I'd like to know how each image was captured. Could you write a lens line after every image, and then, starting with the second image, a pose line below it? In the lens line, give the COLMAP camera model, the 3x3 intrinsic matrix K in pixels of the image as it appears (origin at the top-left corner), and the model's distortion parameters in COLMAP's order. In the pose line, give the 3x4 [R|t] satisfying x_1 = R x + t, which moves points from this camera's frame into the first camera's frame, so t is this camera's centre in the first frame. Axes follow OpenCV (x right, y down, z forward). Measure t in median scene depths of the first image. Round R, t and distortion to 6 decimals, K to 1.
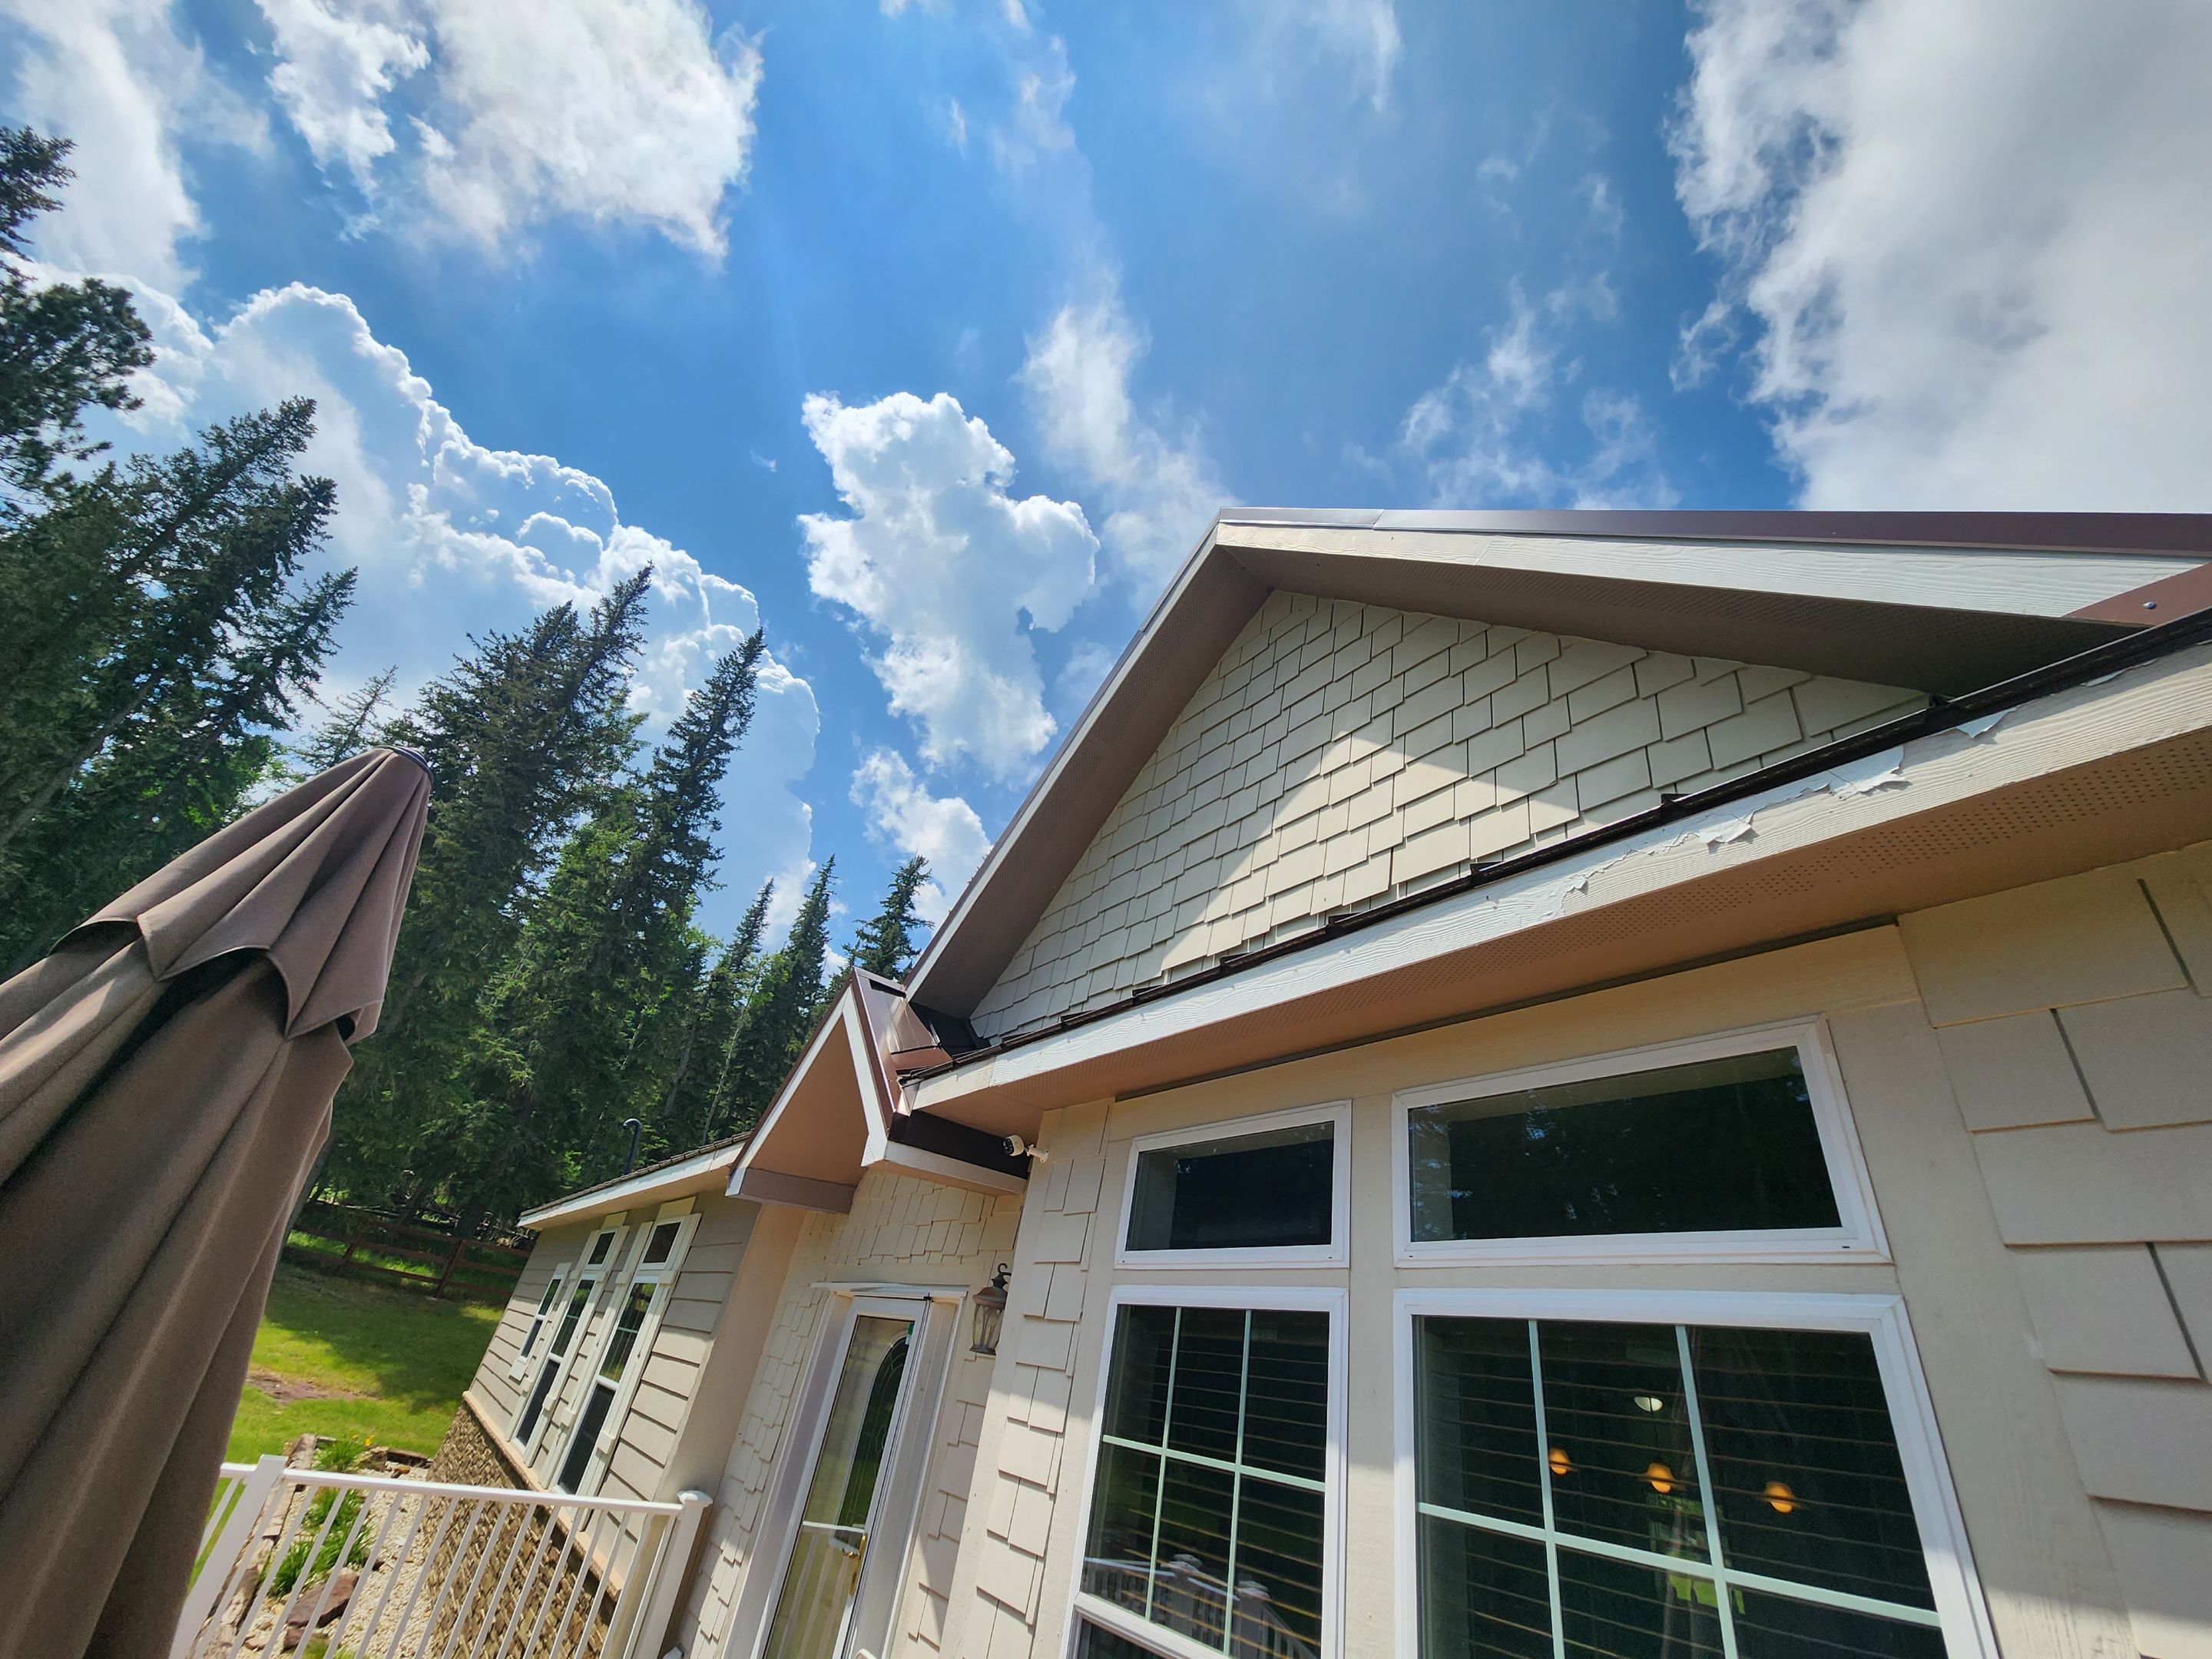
lens RADIAL K [[919.9, 0, 1090.2], [0, 919.9, 832.5], [0, 0, 1]] dist [0.001812, -0.002215]
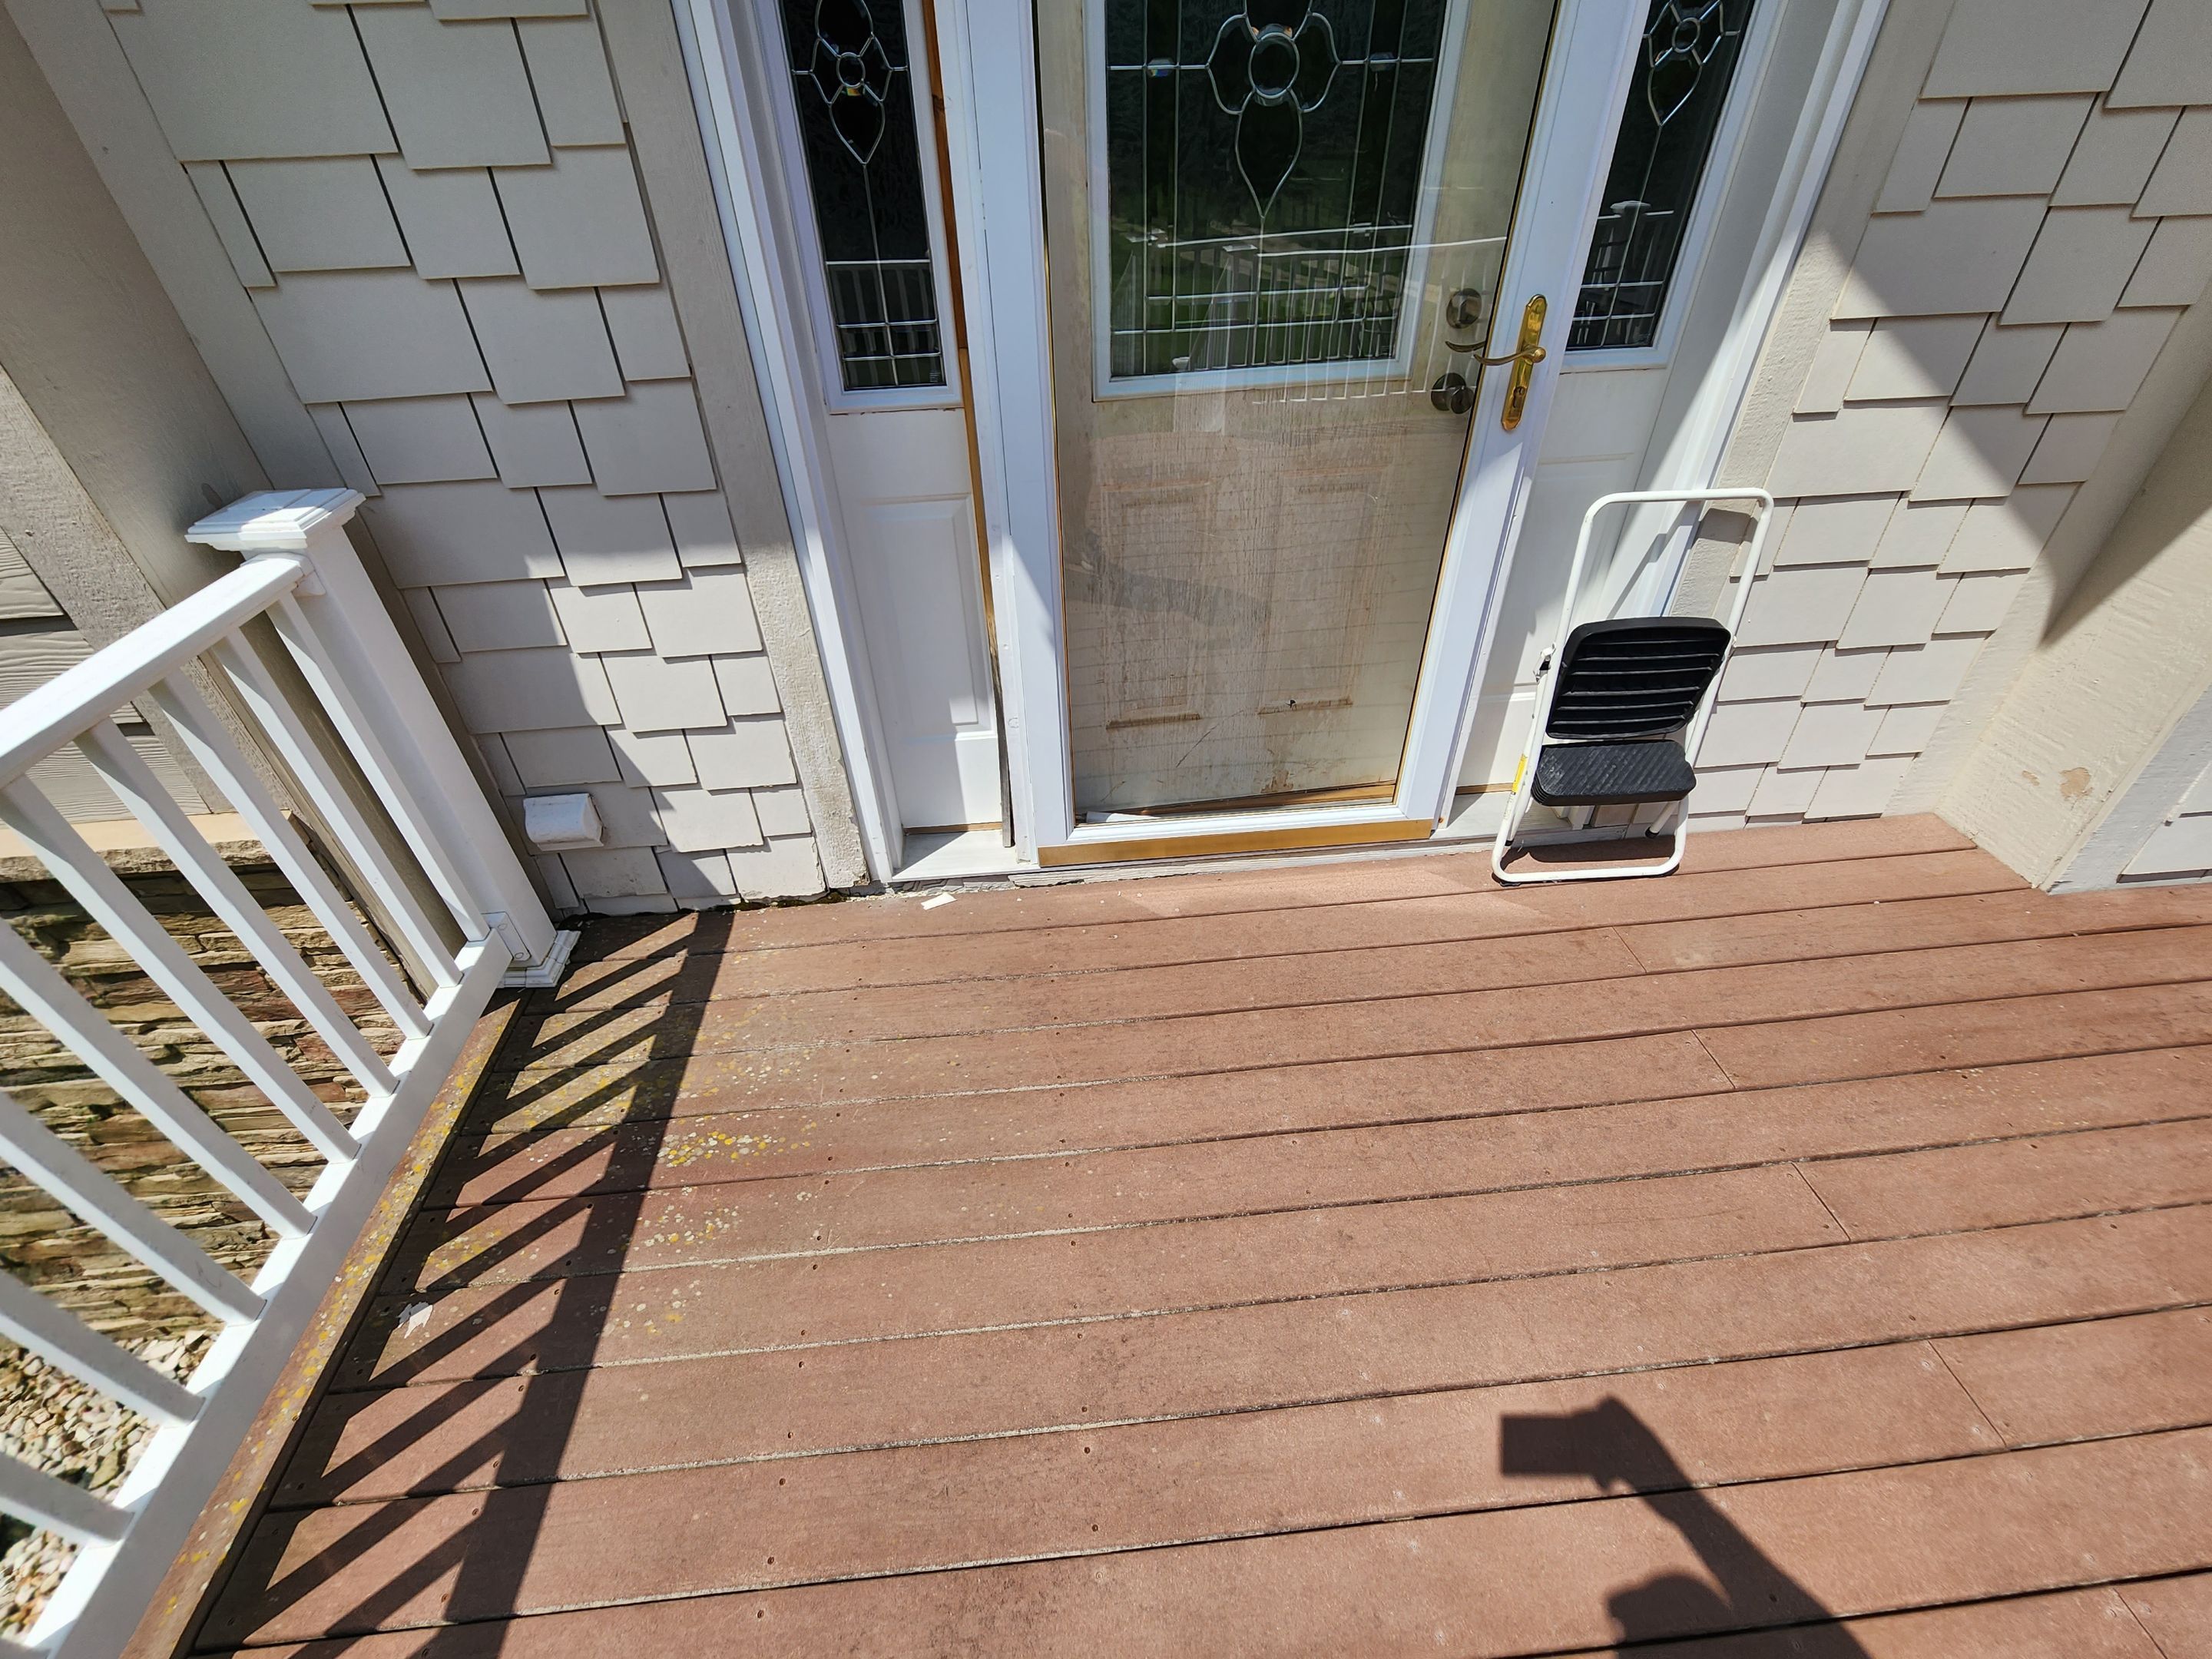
lens RADIAL K [[931.7, 0, 1082.3], [0, 931.7, 829.2], [0, 0, 1]] dist [0.002150, -0.000279]
pose [[0.509744, -0.657868, 0.554410, -0.969453], [-0.351539, 0.428895, 0.832147, 0.841347], [-0.785227, -0.619079, -0.012639, 1.417938]]
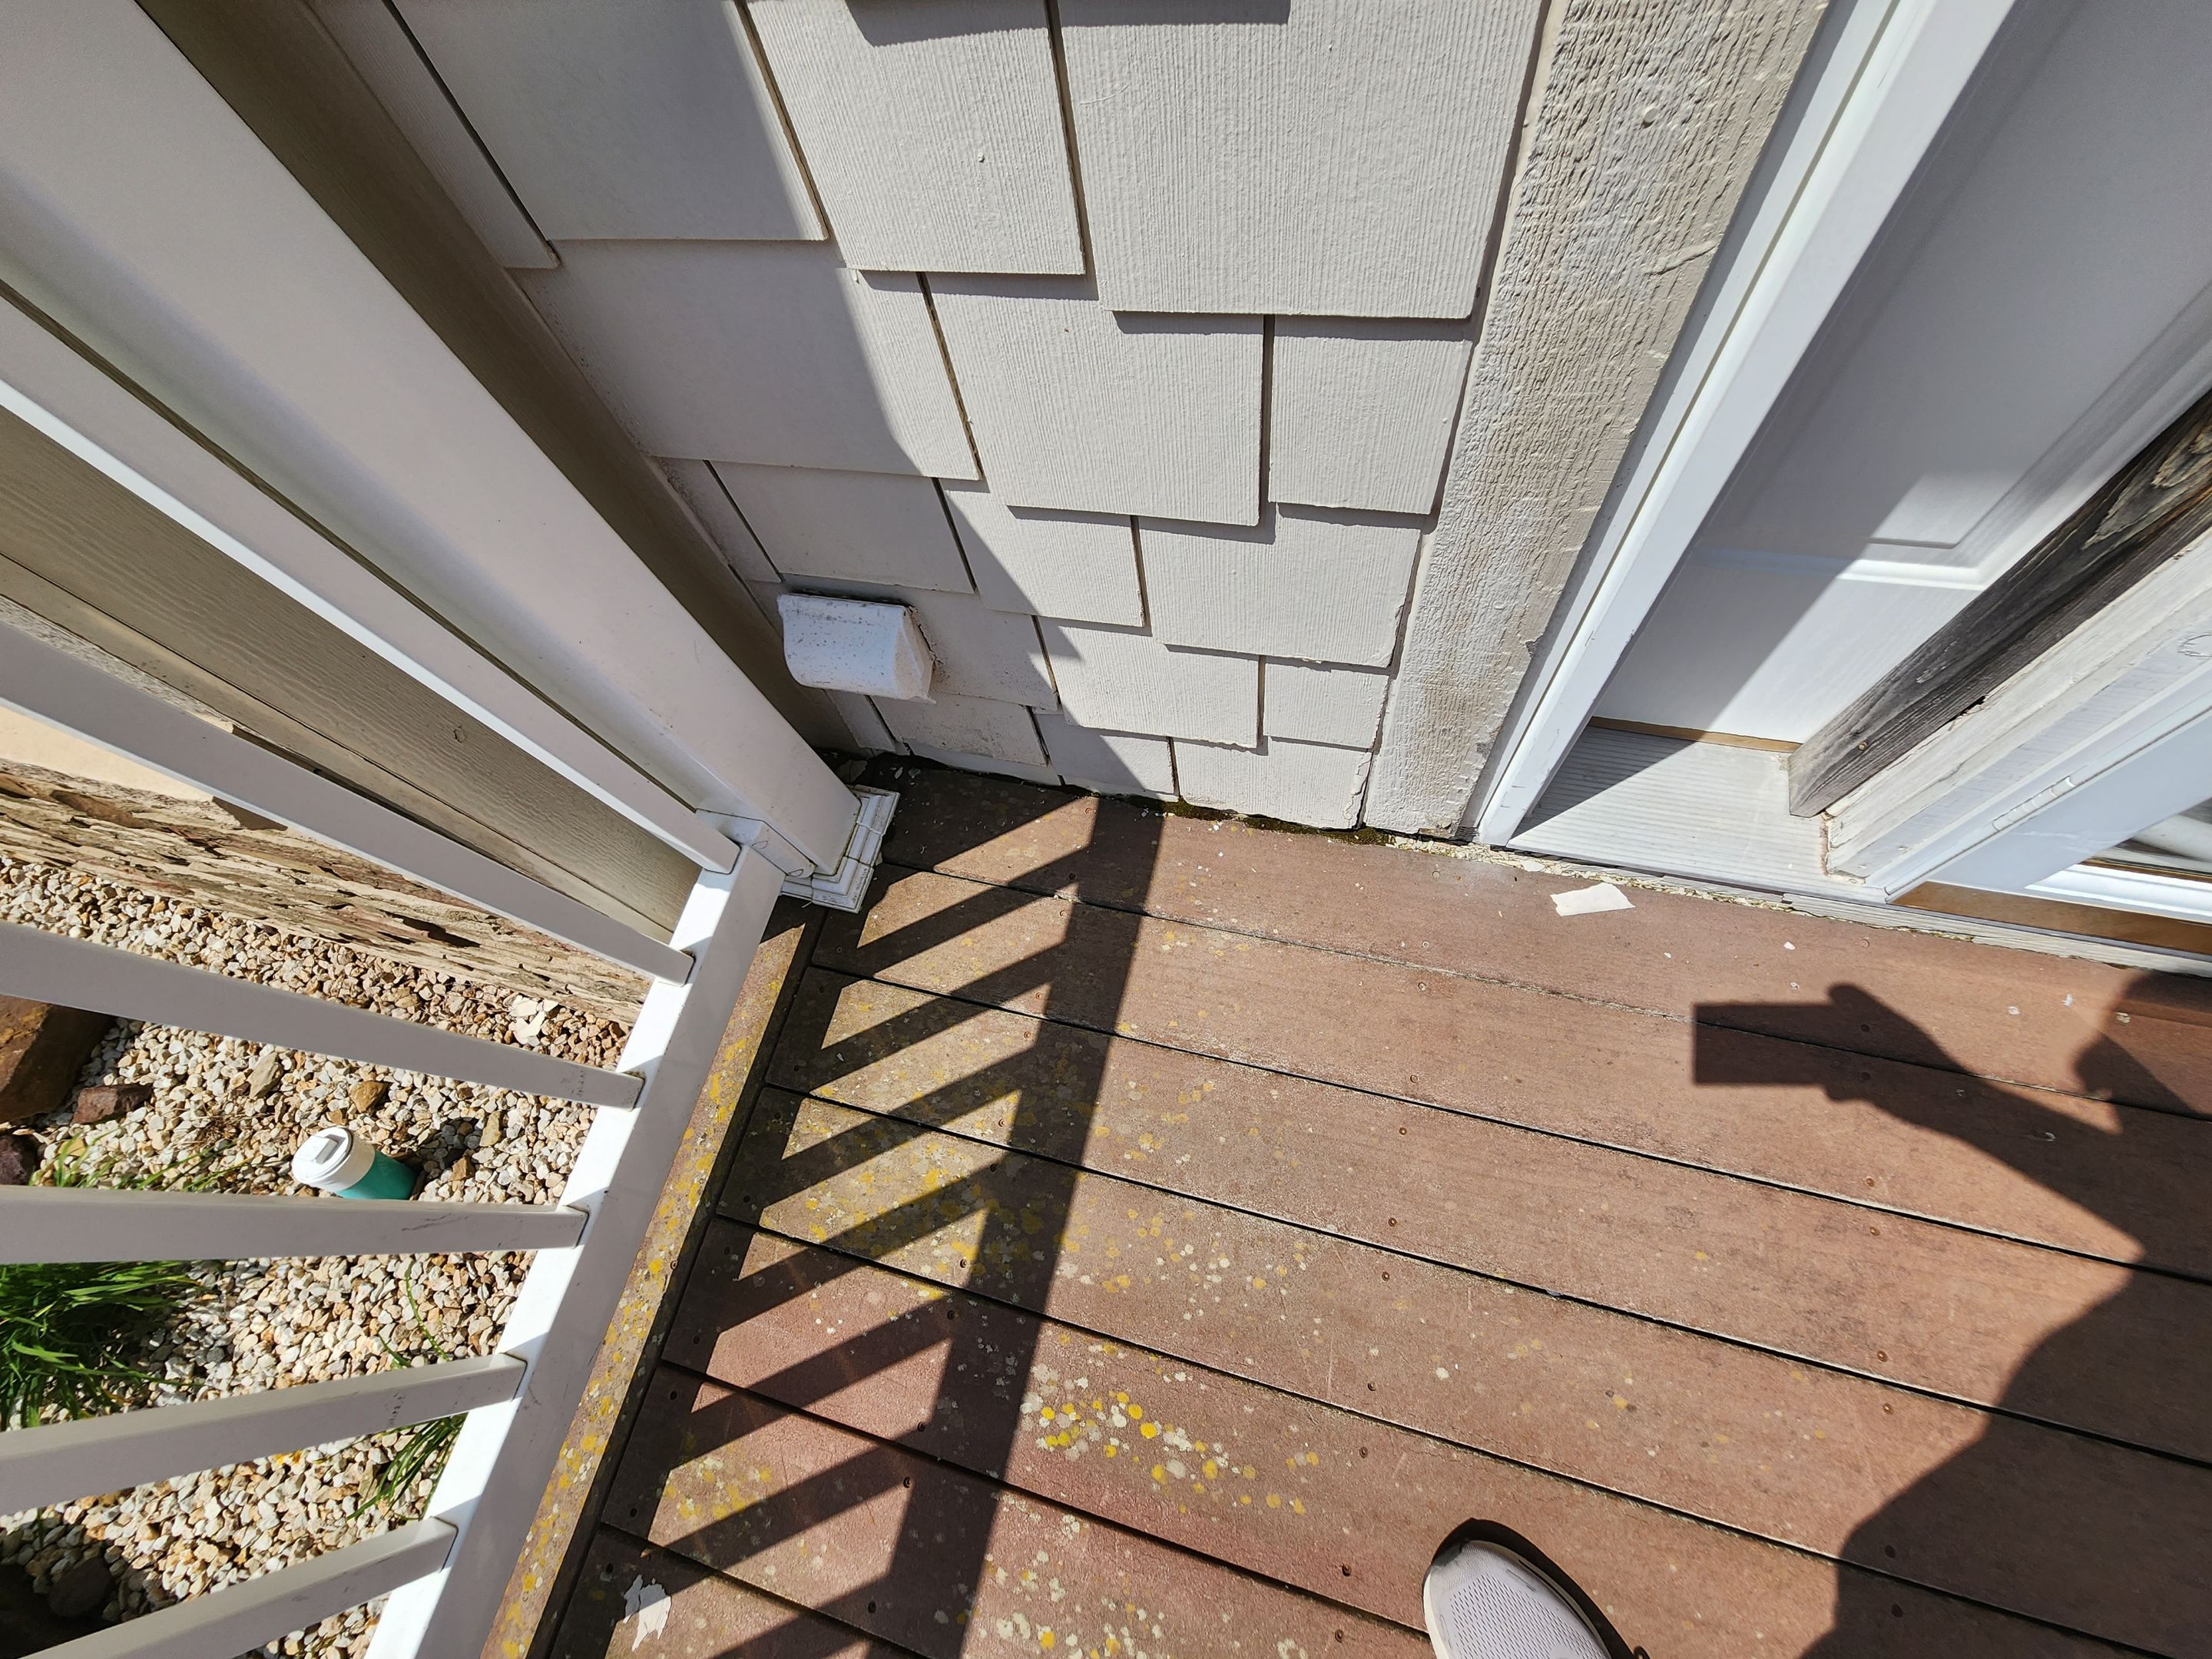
lens RADIAL K [[913.2, 0, 1094.8], [0, 913.2, 834.7], [0, 0, 1]] dist [-0.001048, -0.000604]
pose [[0.722662, -0.691200, -0.001493, -0.763965], [-0.098199, -0.104806, 0.989633, 1.221937], [-0.684190, -0.715024, -0.143615, 1.657814]]
